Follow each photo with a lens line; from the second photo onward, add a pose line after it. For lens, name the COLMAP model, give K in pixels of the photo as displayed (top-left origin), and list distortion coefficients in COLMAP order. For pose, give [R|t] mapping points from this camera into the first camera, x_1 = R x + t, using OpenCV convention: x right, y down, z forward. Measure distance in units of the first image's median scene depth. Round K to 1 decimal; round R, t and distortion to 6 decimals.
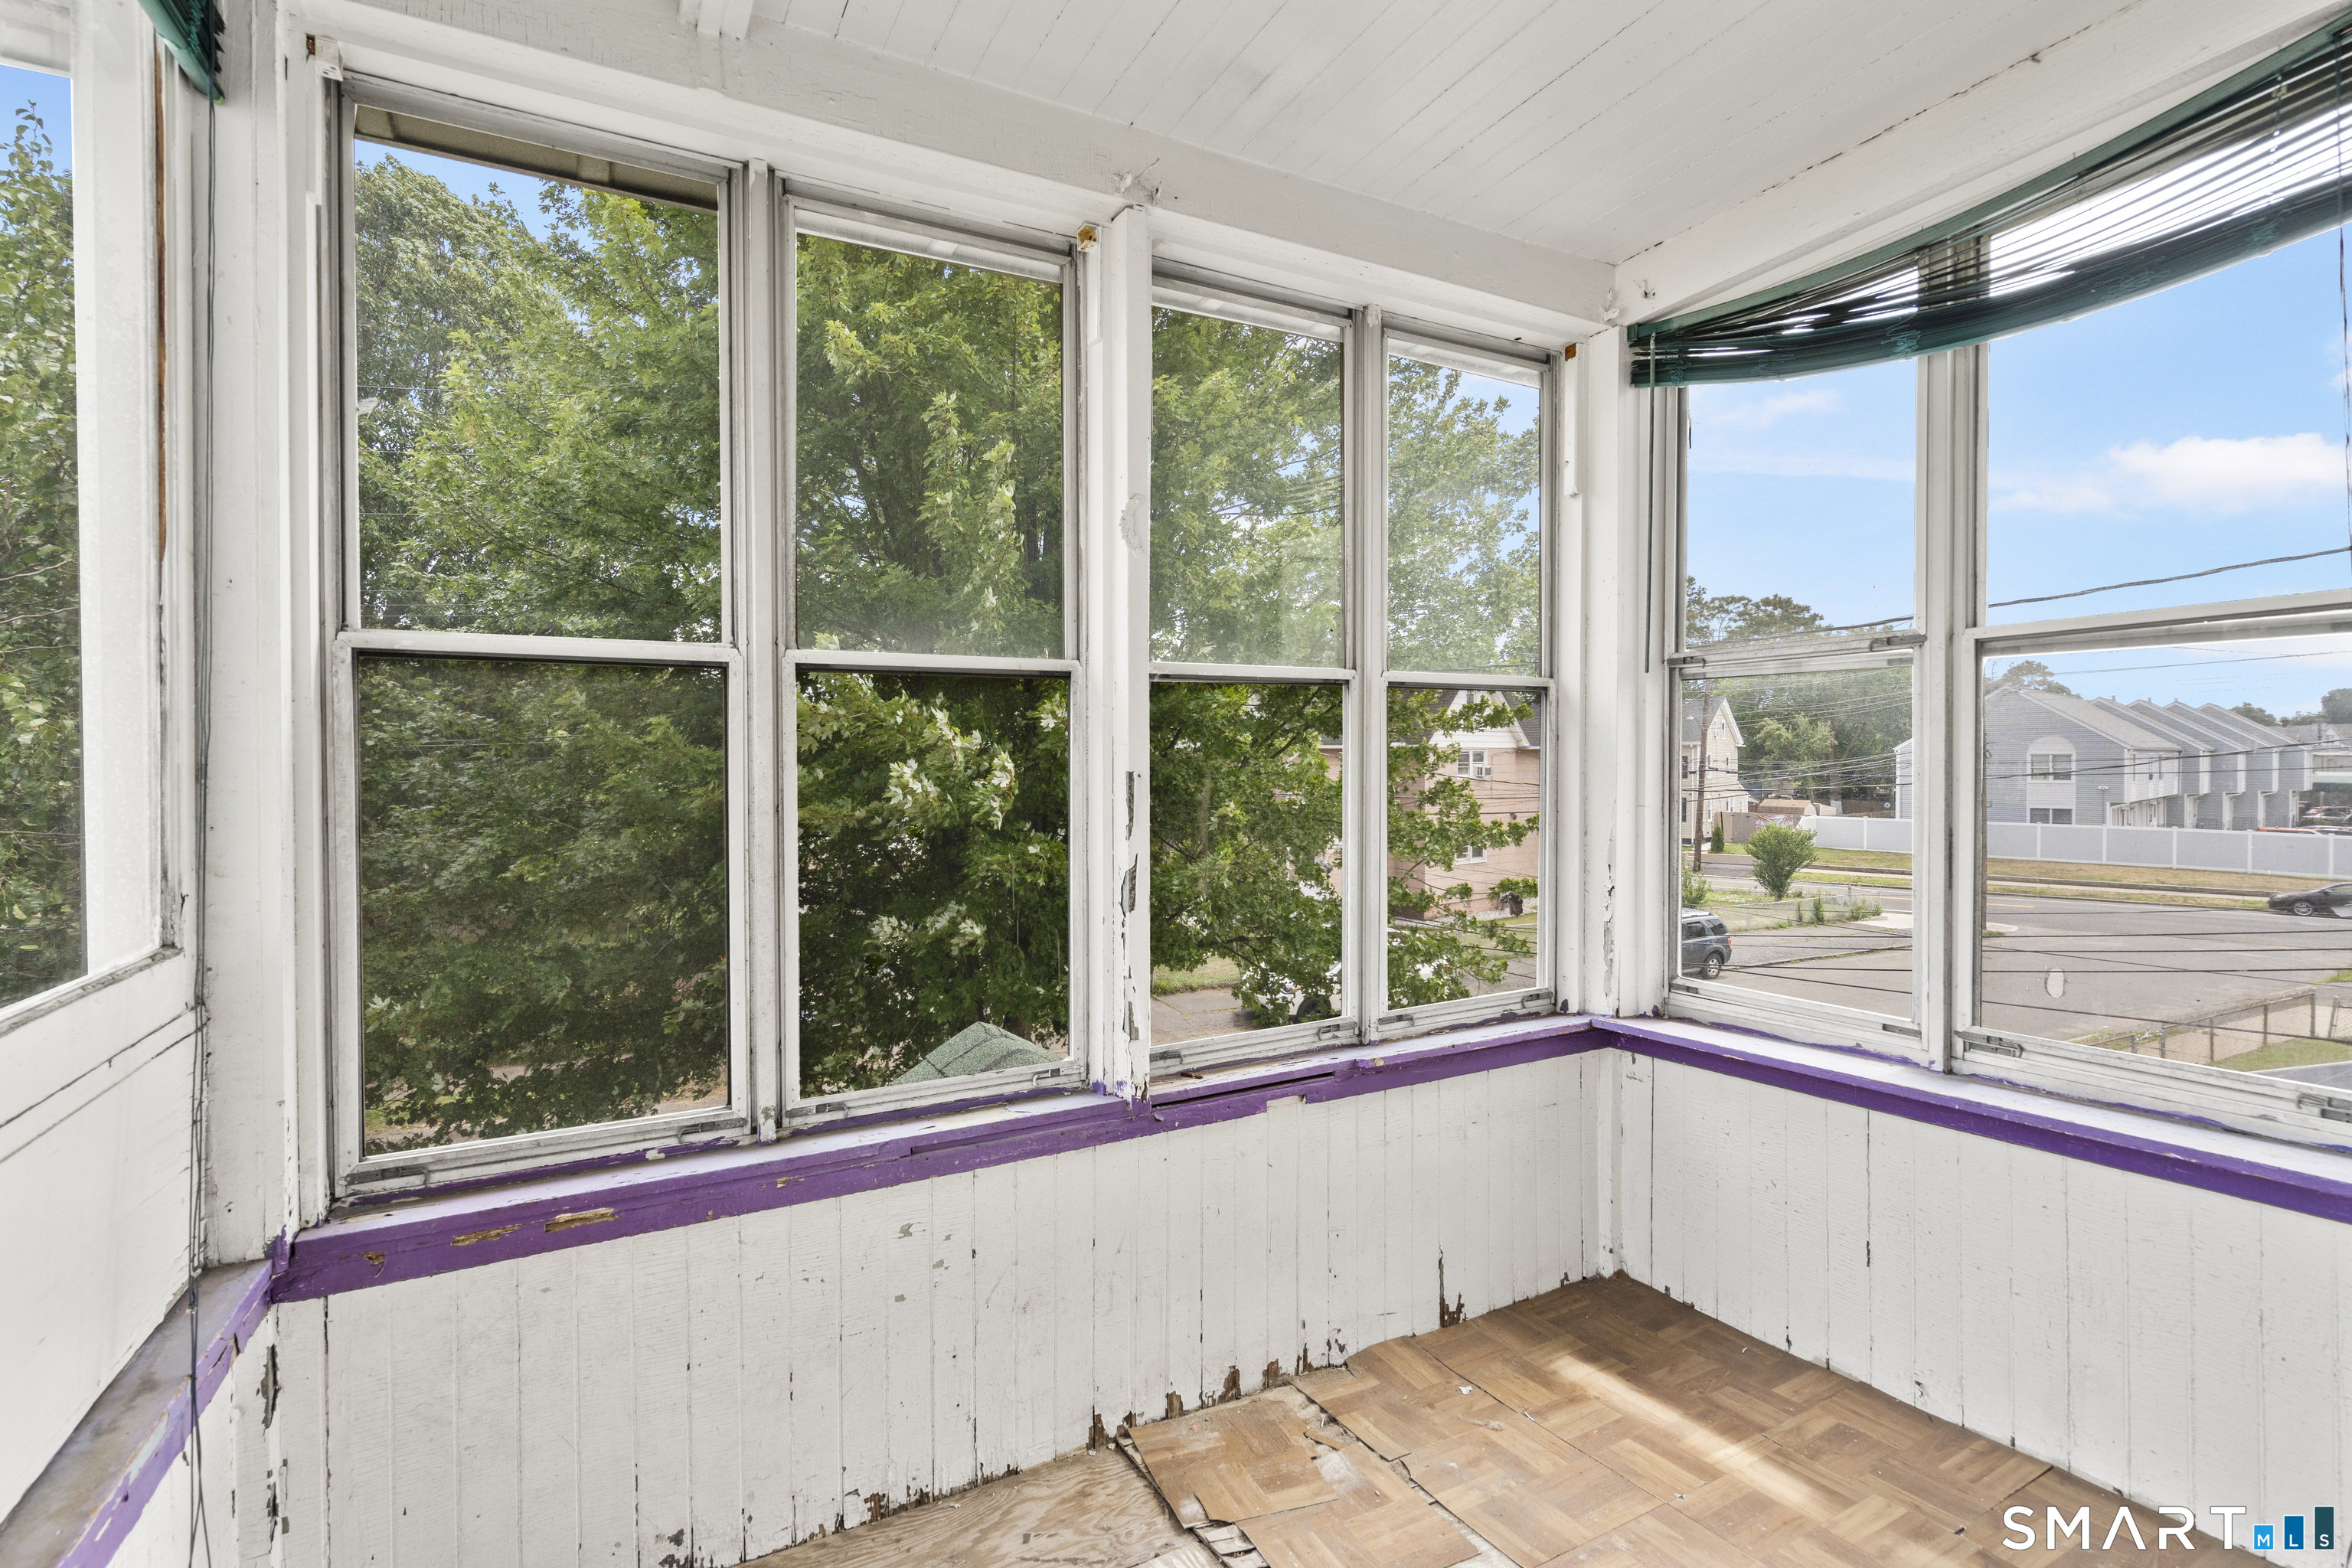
lens RADIAL K [[1068.0, 0, 1177.1], [0, 1068.0, 782.4], [0, 0, 1]] dist [-0.010953, 0.001698]
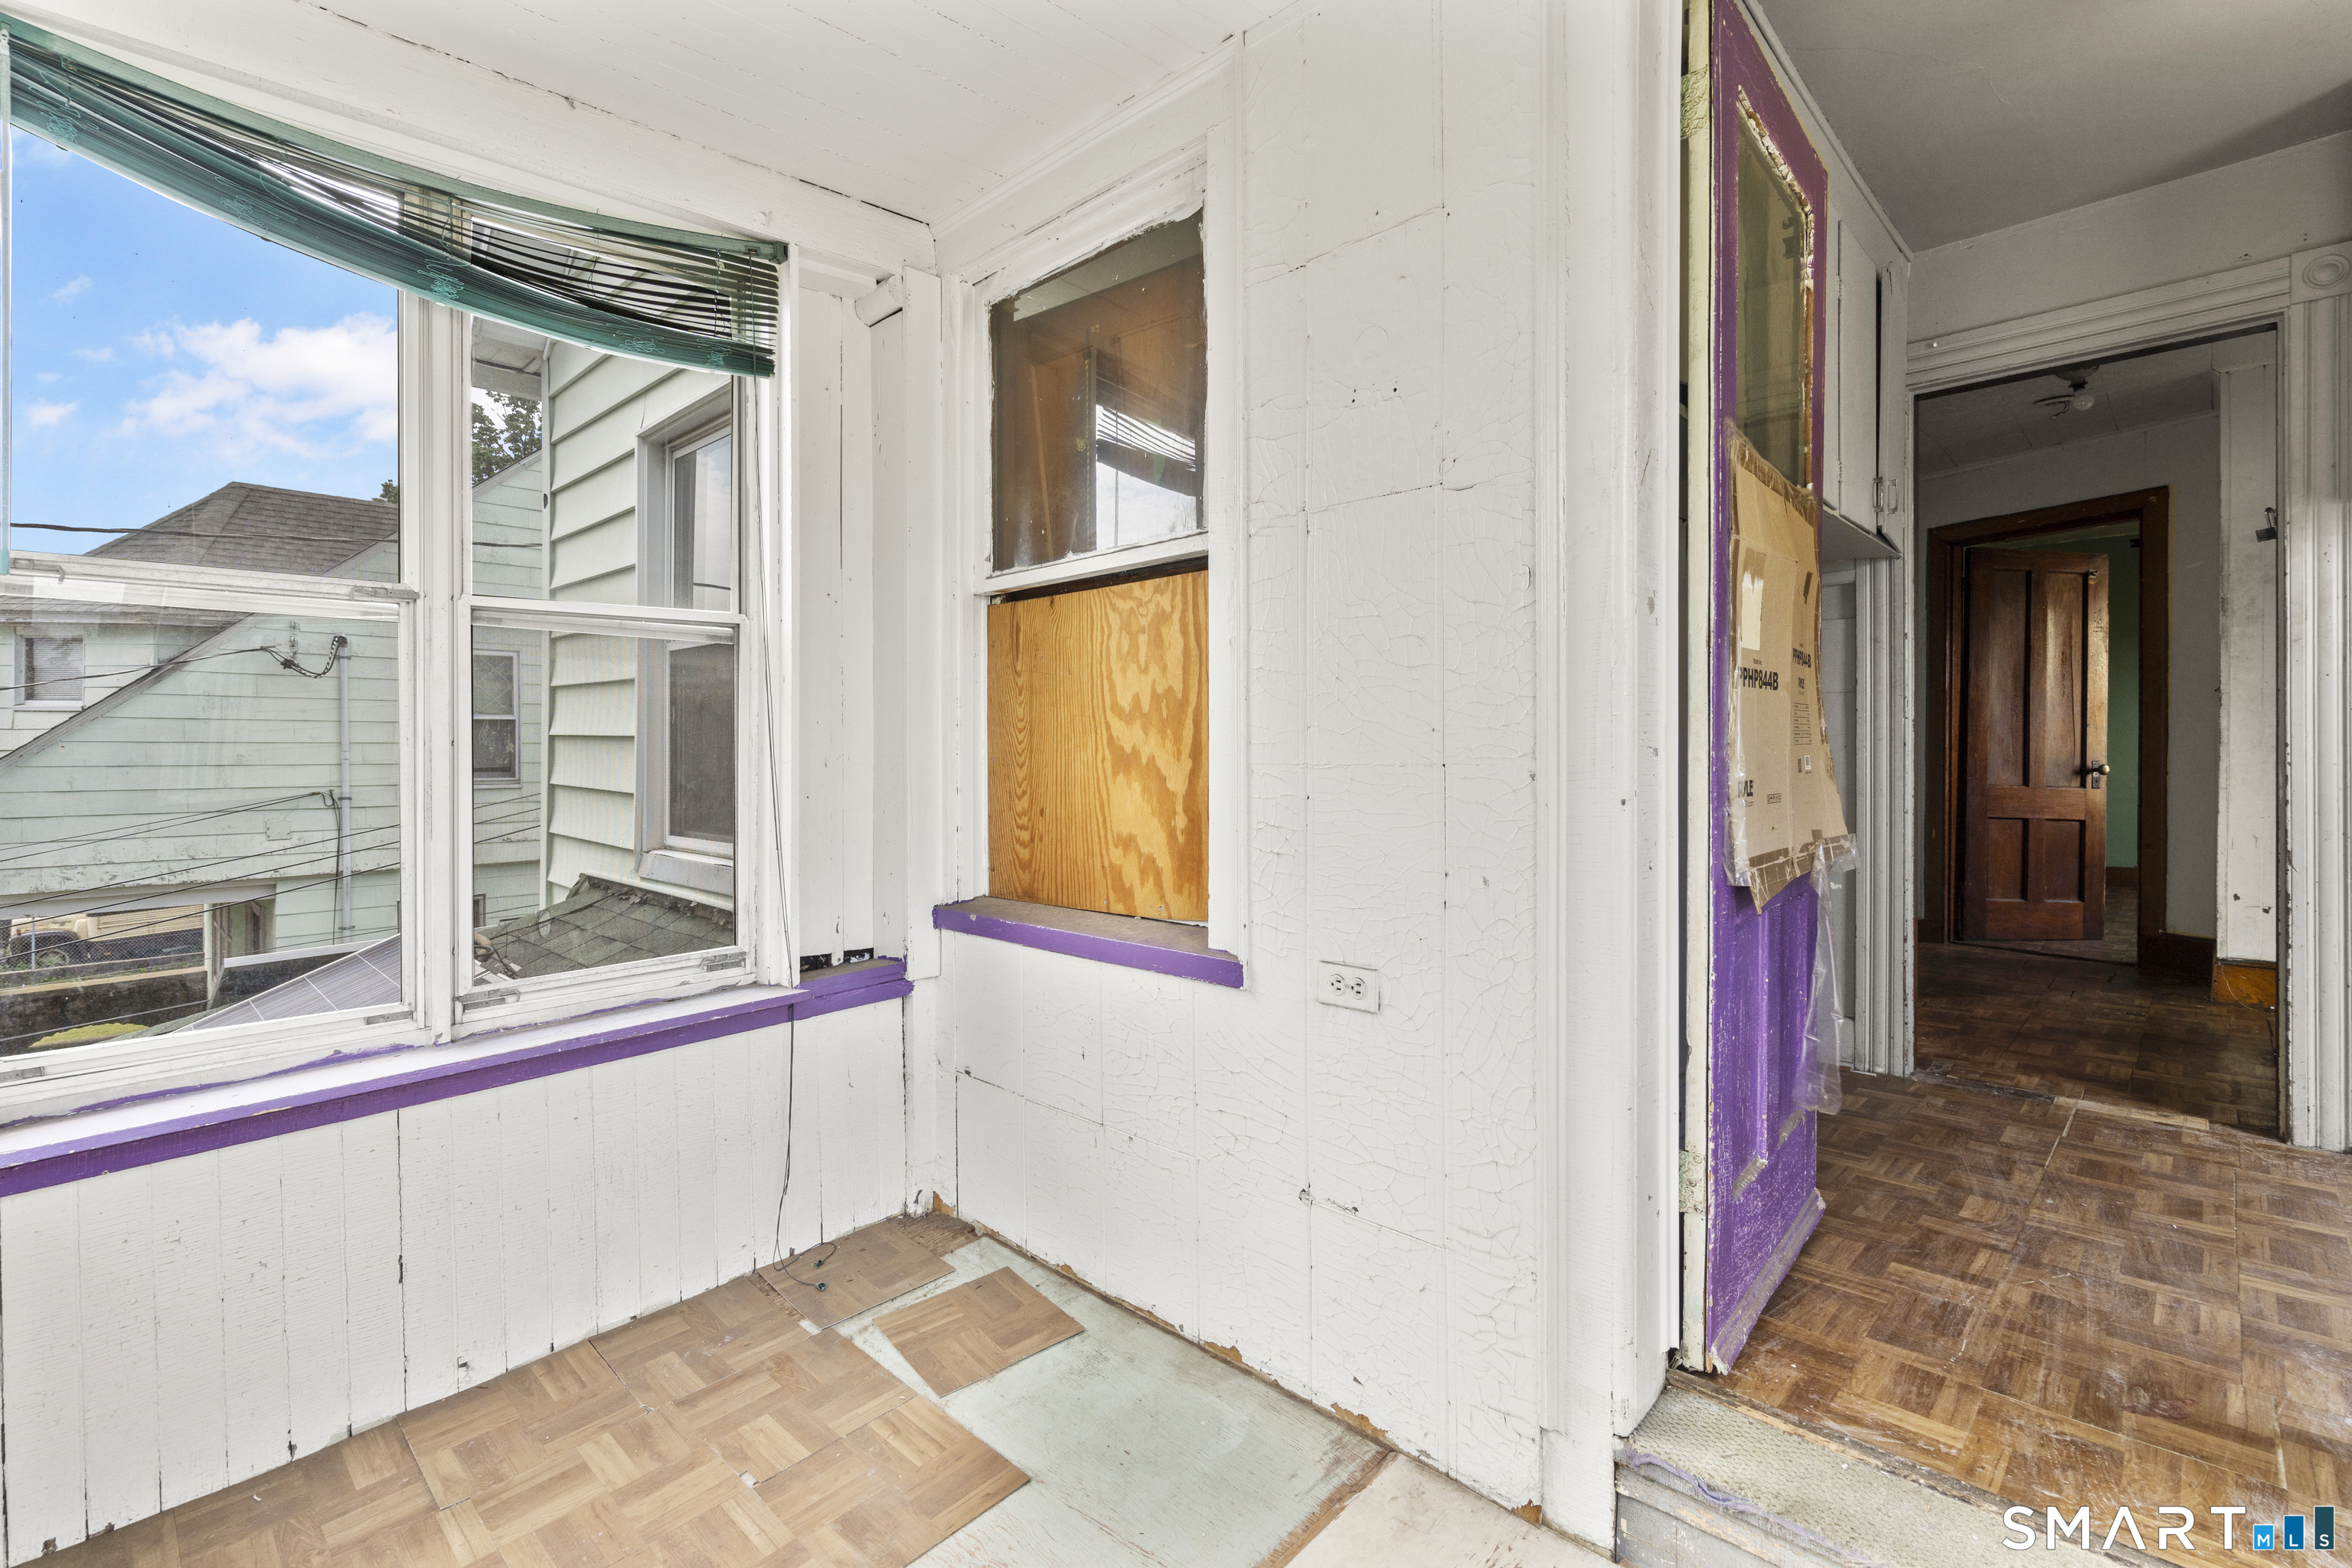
lens RADIAL K [[1068.0, 0, 1182.3], [0, 1068.0, 742.8], [0, 0, 1]] dist [-0.010953, 0.001698]
pose [[-0.292560, -0.006710, 0.956224, -0.413512], [0.008590, 0.999917, 0.009645, -0.007593], [-0.956208, 0.011035, -0.292478, 0.635998]]
